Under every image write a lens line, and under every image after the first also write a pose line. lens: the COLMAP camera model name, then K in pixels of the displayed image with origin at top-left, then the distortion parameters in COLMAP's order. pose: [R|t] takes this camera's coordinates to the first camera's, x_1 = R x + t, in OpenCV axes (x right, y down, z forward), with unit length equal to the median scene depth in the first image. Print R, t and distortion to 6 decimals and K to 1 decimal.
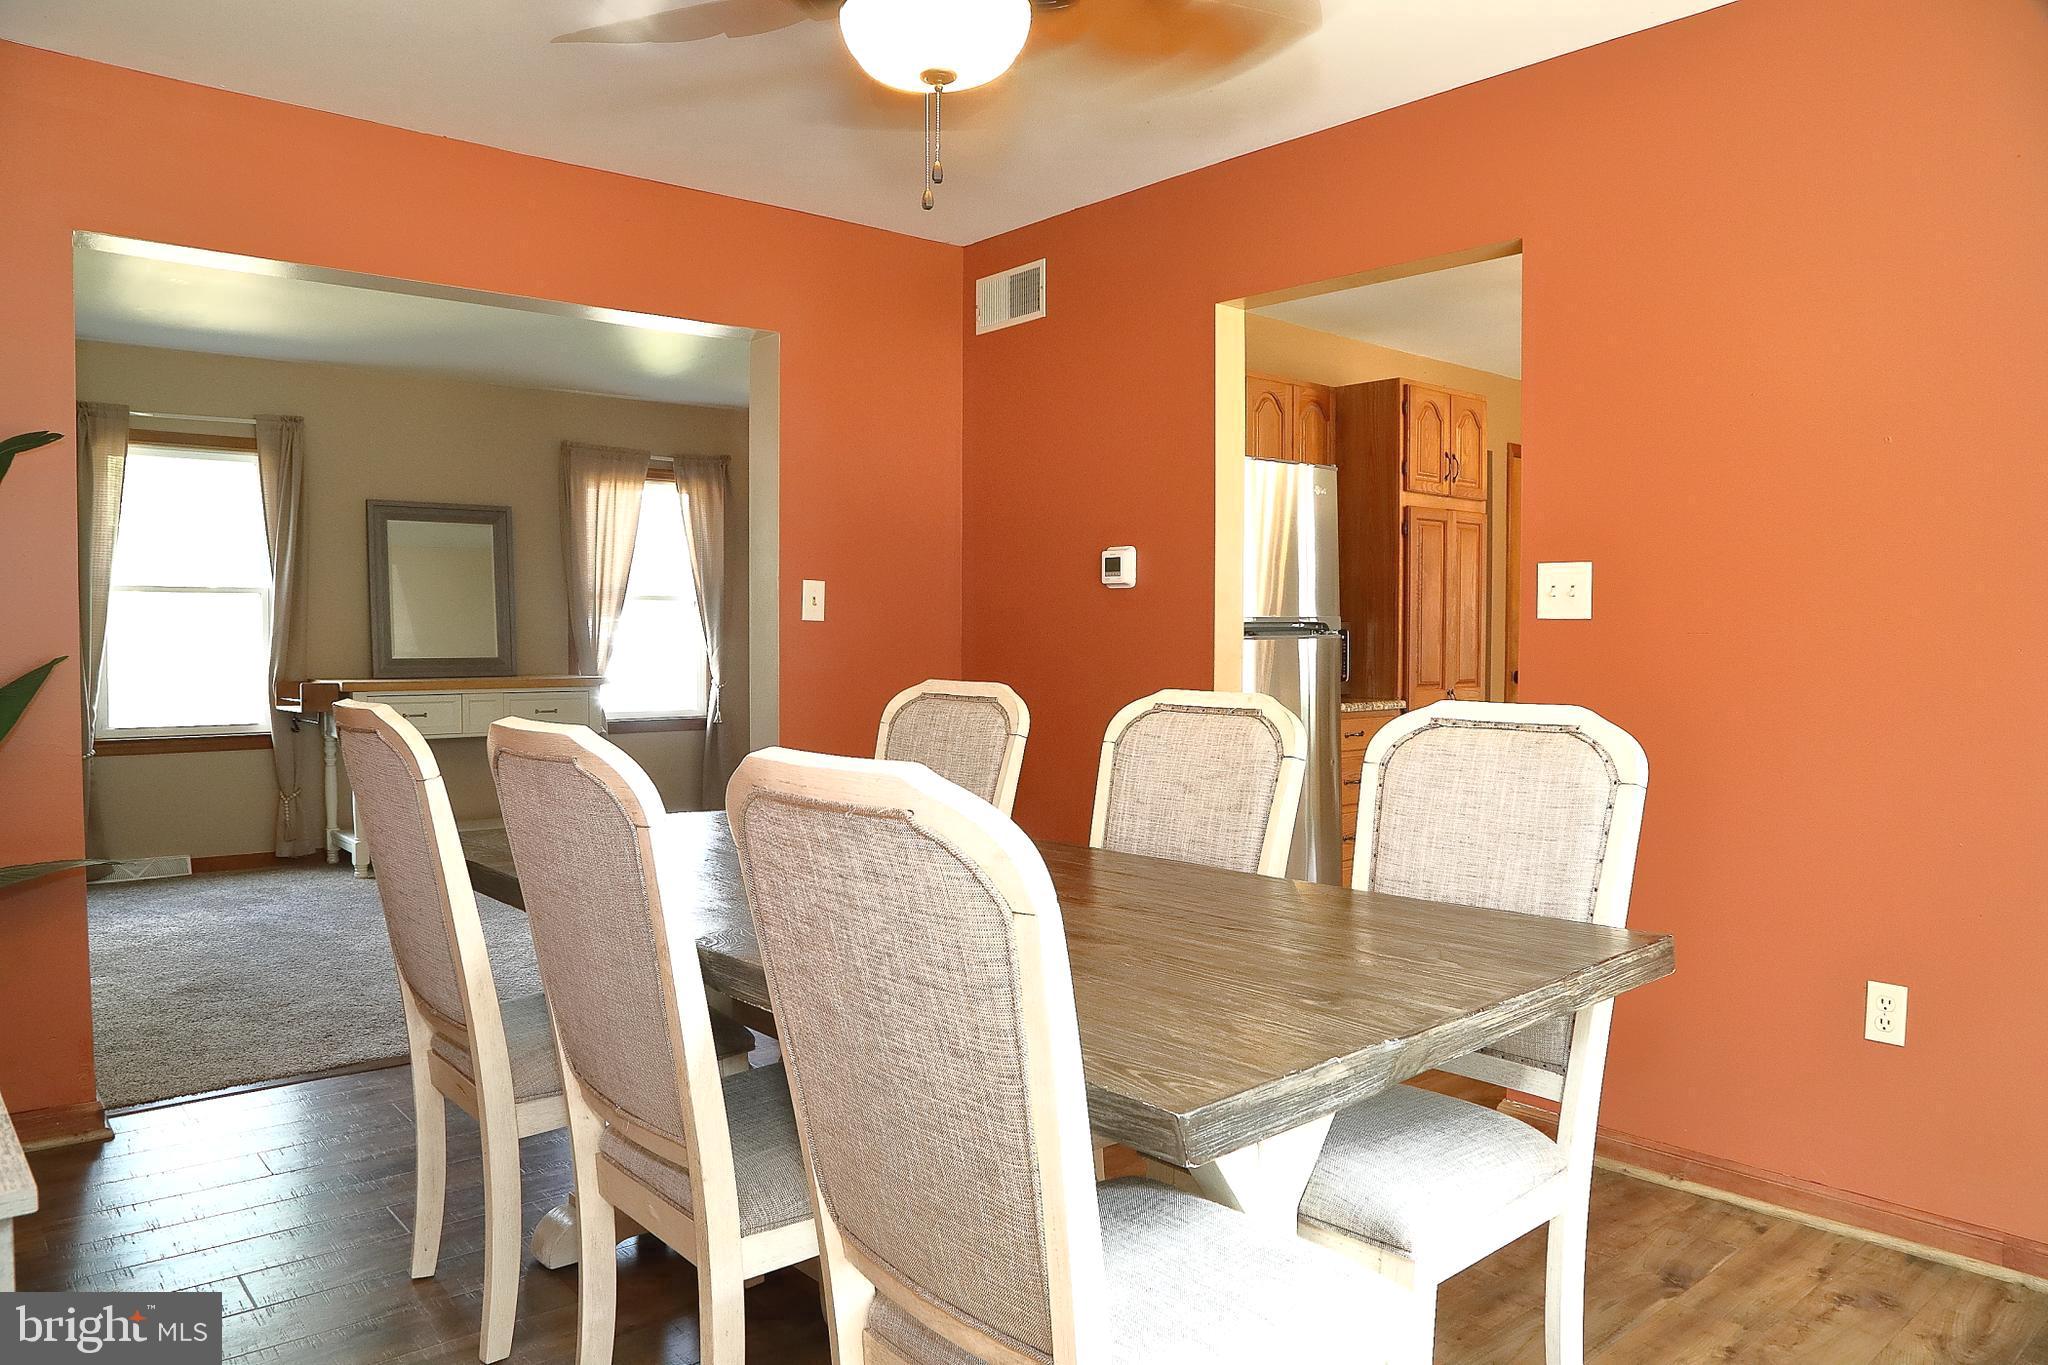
lens RADIAL K [[1395.1, 0, 1024.0], [0, 1395.1, 682.5], [0, 0, 1]] dist [-0.123047, 0.061004]
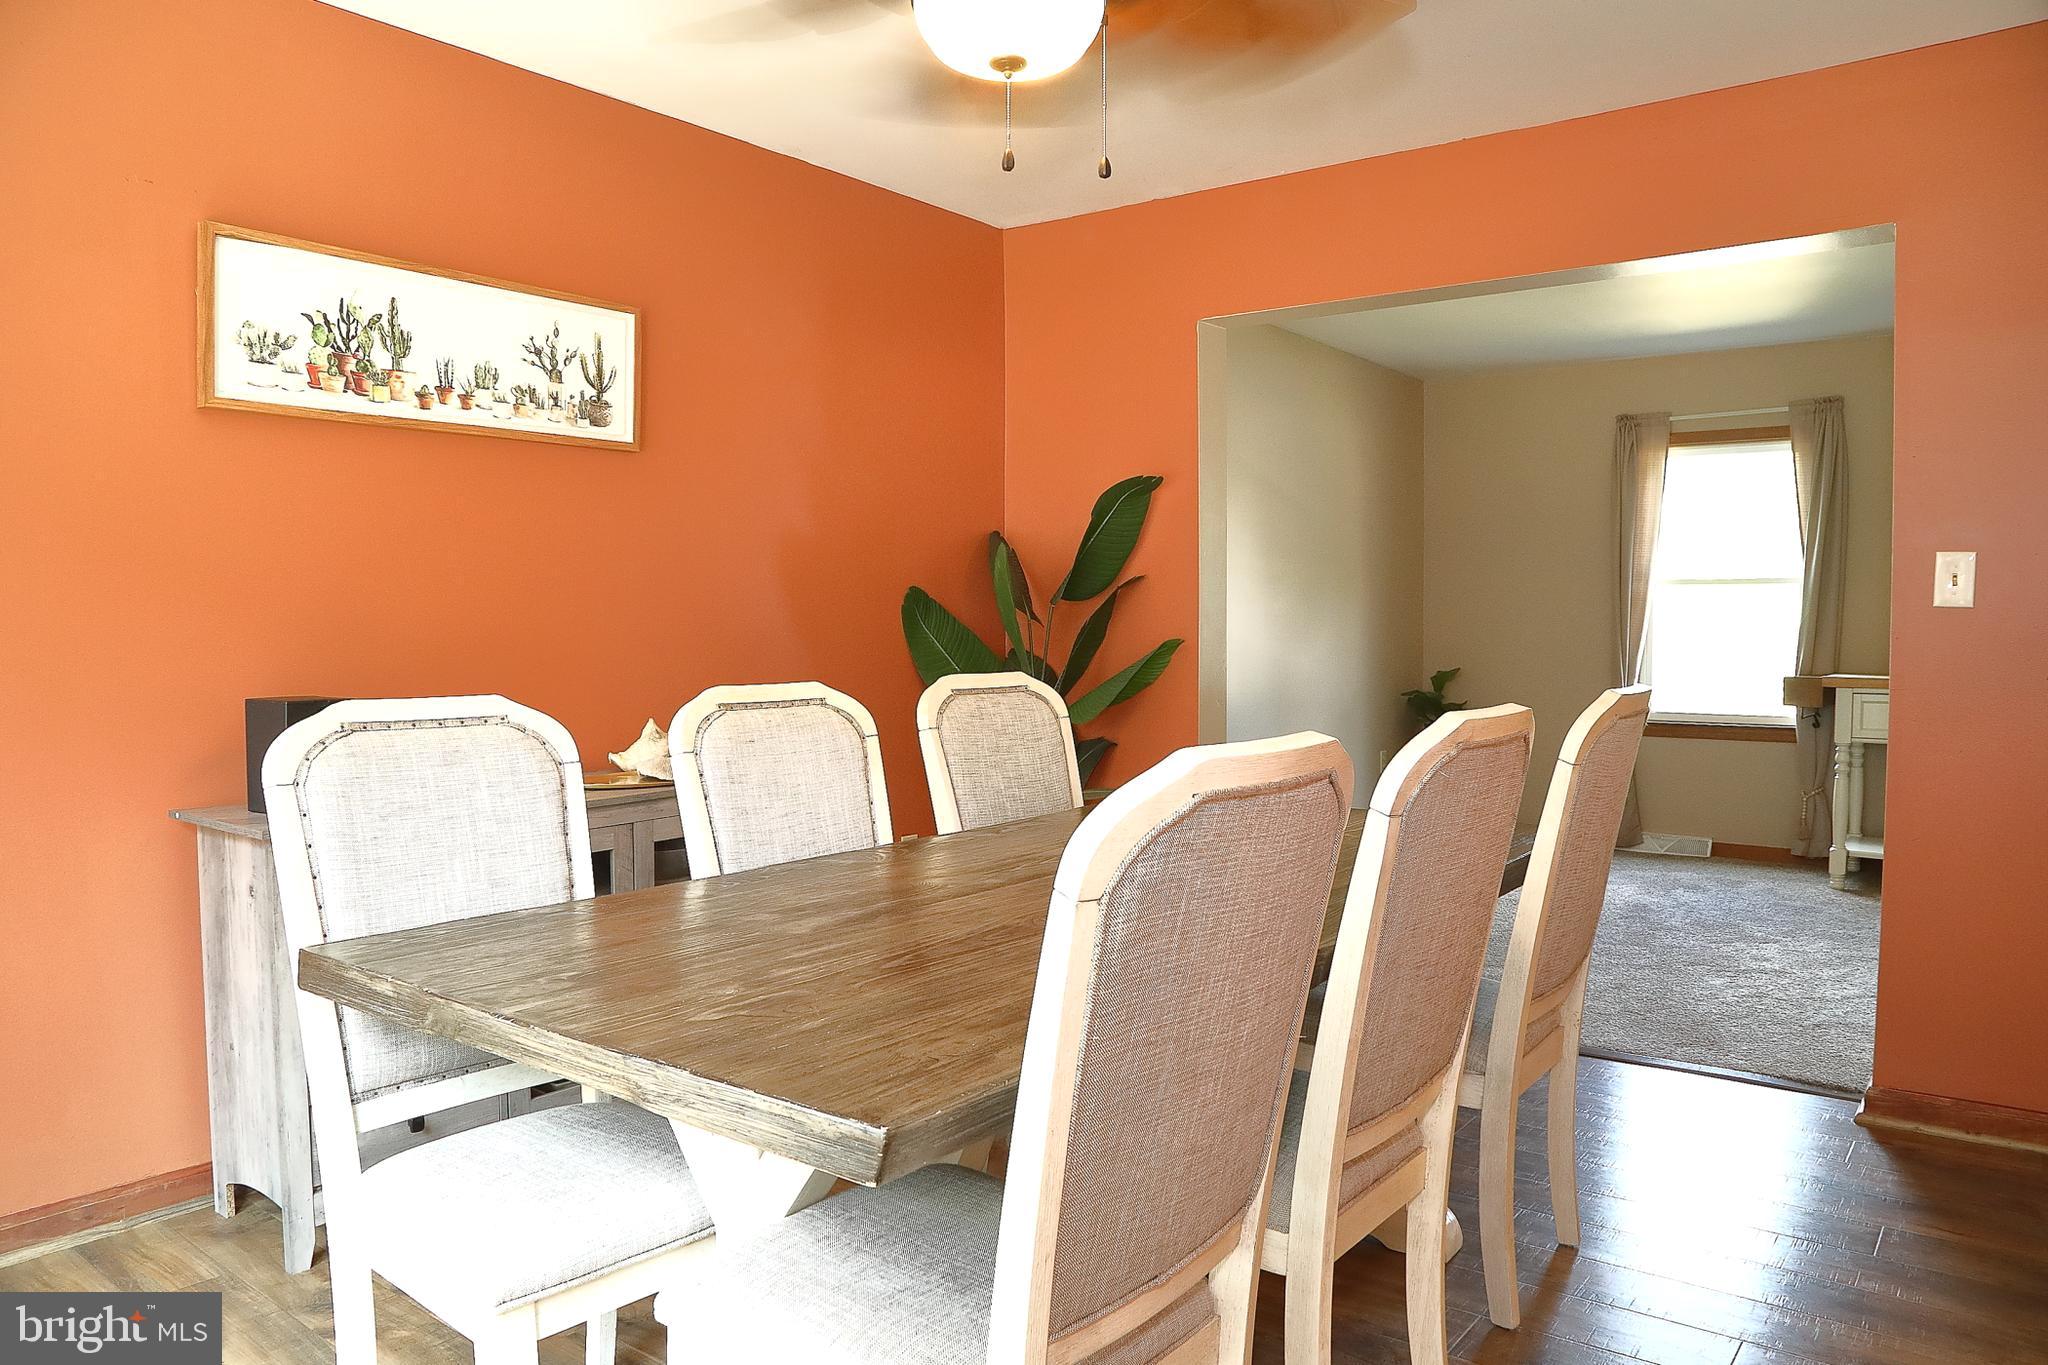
lens RADIAL K [[1402.3, 0, 1024.0], [0, 1402.3, 682.5], [0, 0, 1]] dist [-0.122725, 0.072858]
pose [[0.205728, 0.038695, -0.977844, 0.310147], [-0.036096, 0.998838, 0.031932, -0.006072], [0.977943, 0.028727, 0.206886, 0.275047]]
